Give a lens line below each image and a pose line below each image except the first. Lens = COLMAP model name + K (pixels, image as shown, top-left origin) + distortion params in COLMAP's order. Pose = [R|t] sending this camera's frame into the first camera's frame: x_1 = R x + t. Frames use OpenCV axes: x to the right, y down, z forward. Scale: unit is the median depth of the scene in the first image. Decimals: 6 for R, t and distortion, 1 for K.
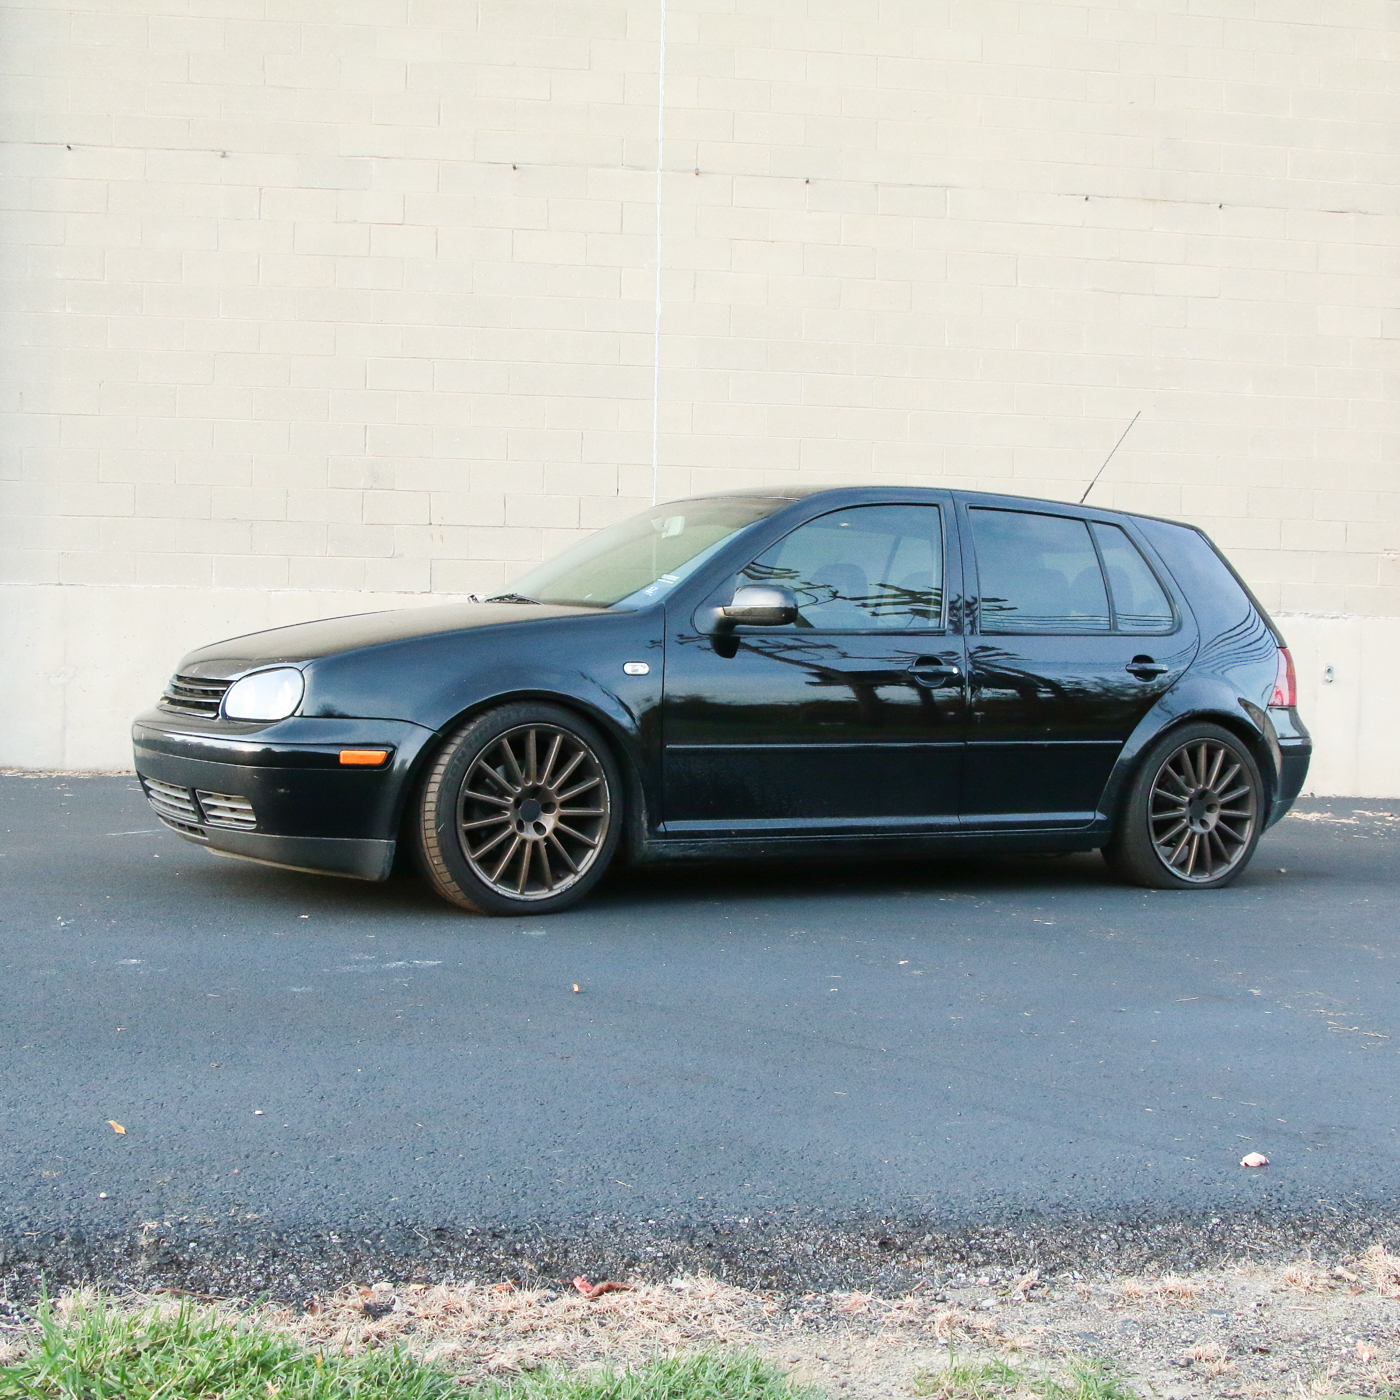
lens RADIAL K [[1938.9, 0, 701.7], [0, 1938.9, 693.1], [0, 0, 1]] dist [-0.069157, 0.000000]
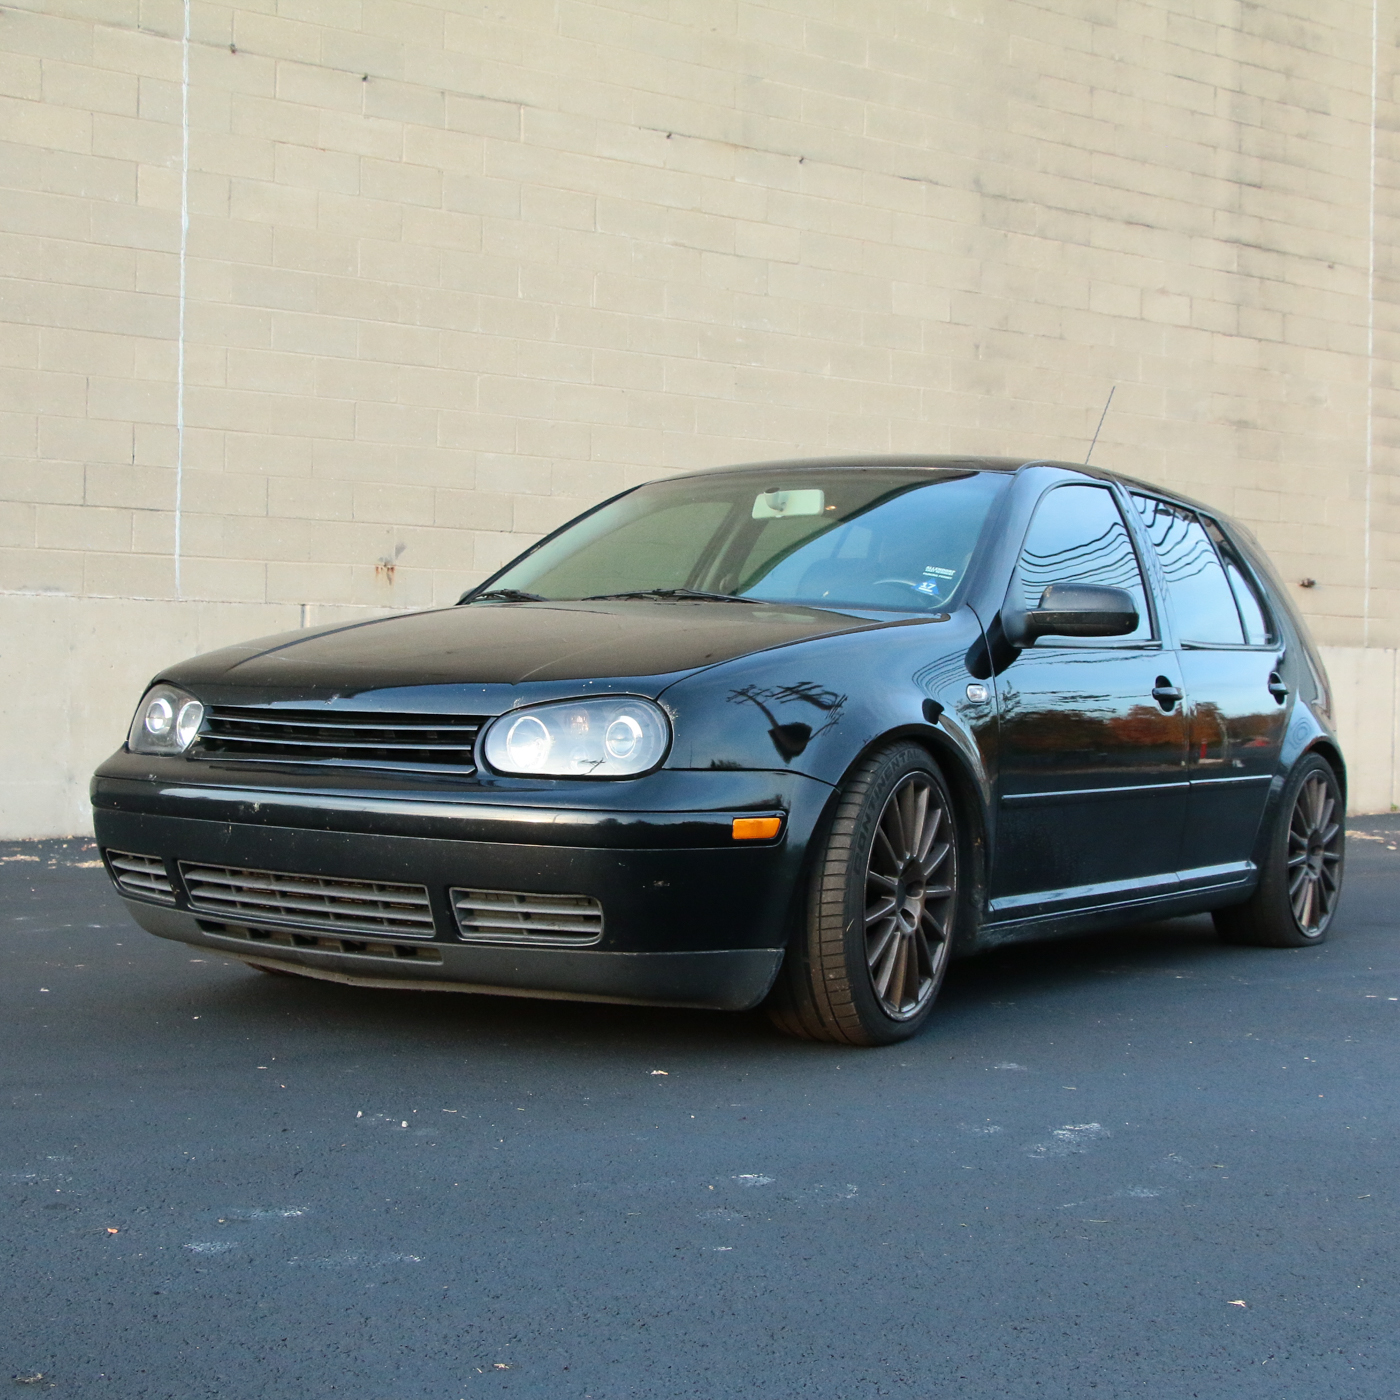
lens RADIAL K [[2178.2, 0, 702.9], [0, 2178.2, 707.5], [0, 0, 1]] dist [-0.050792, 0.000000]
pose [[0.888862, -0.010232, 0.458060, -0.236467], [0.011621, 0.999932, -0.000216, -0.003899], [-0.458027, 0.005515, 0.888921, 0.145874]]
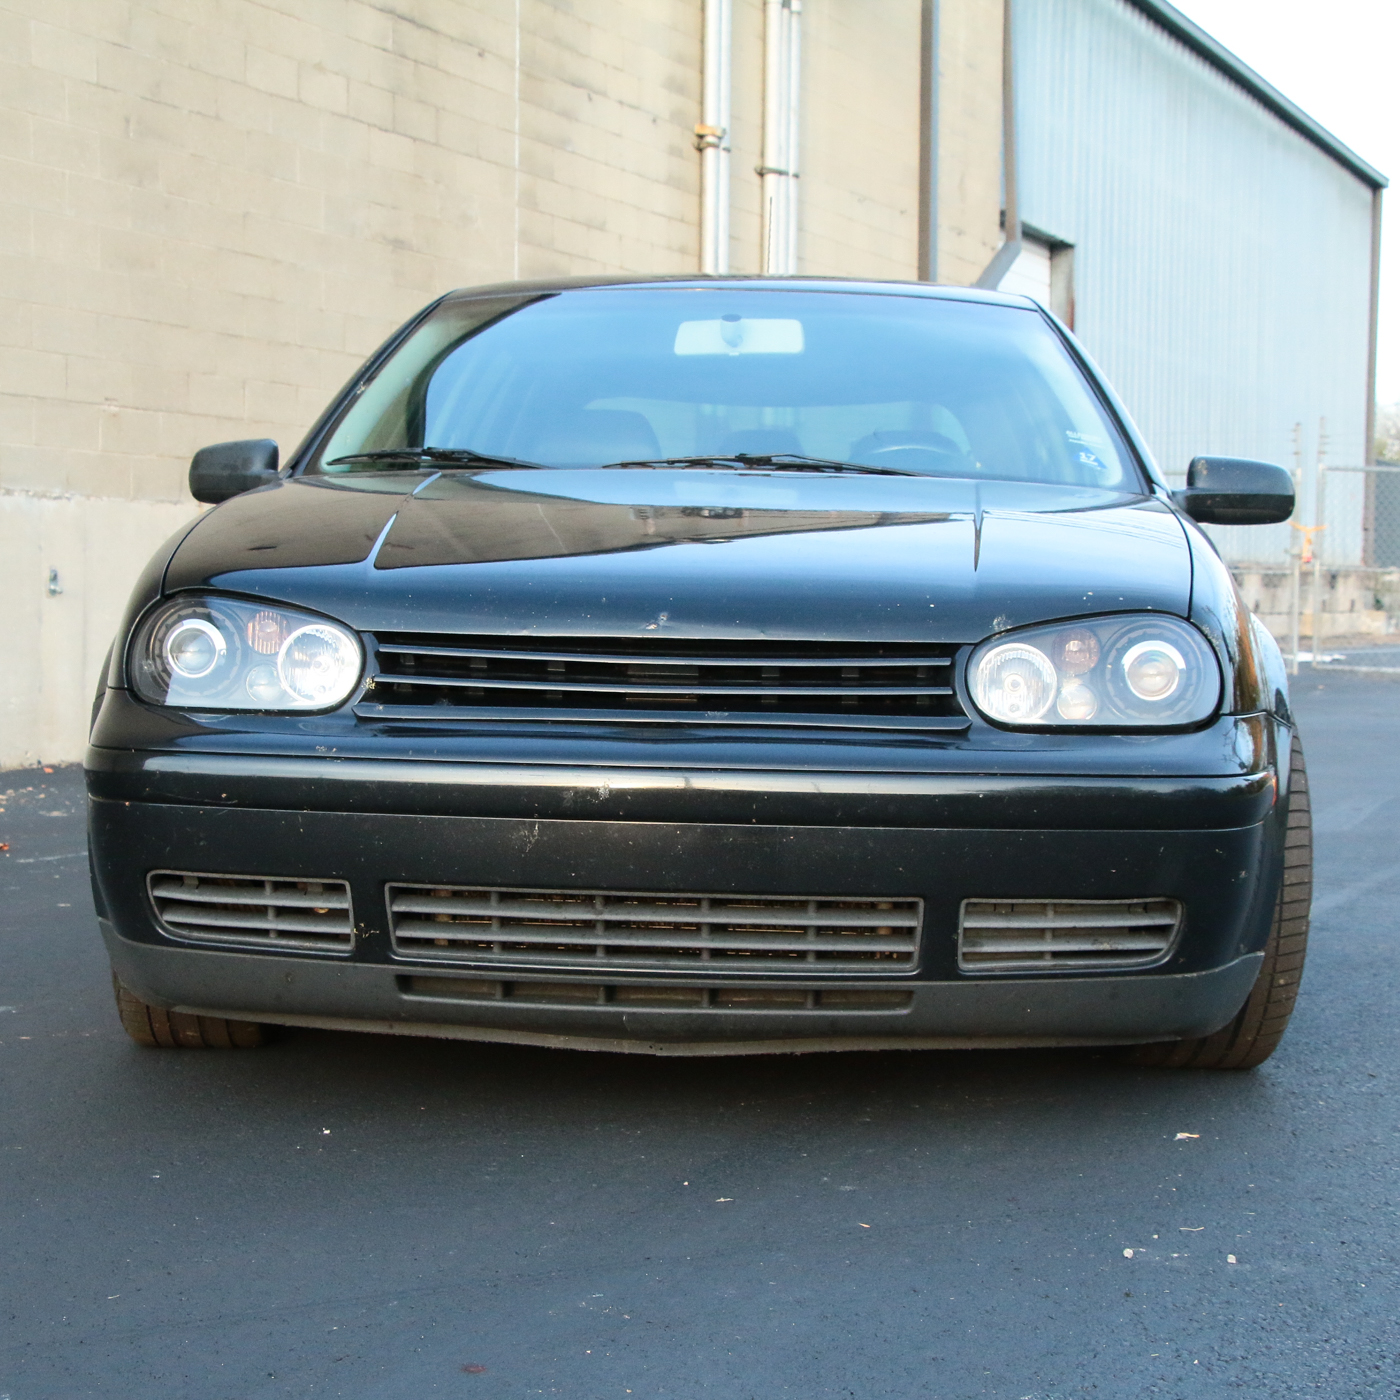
lens RADIAL K [[2661.5, 0, 698.8], [0, 2661.5, 709.1], [0, 0, 1]] dist [0.028199, 0.000000]
pose [[0.529560, -0.054079, 0.846547, -0.363301], [0.017663, 0.998452, 0.052733, -0.011391], [-0.848089, -0.012973, 0.529695, 0.334536]]
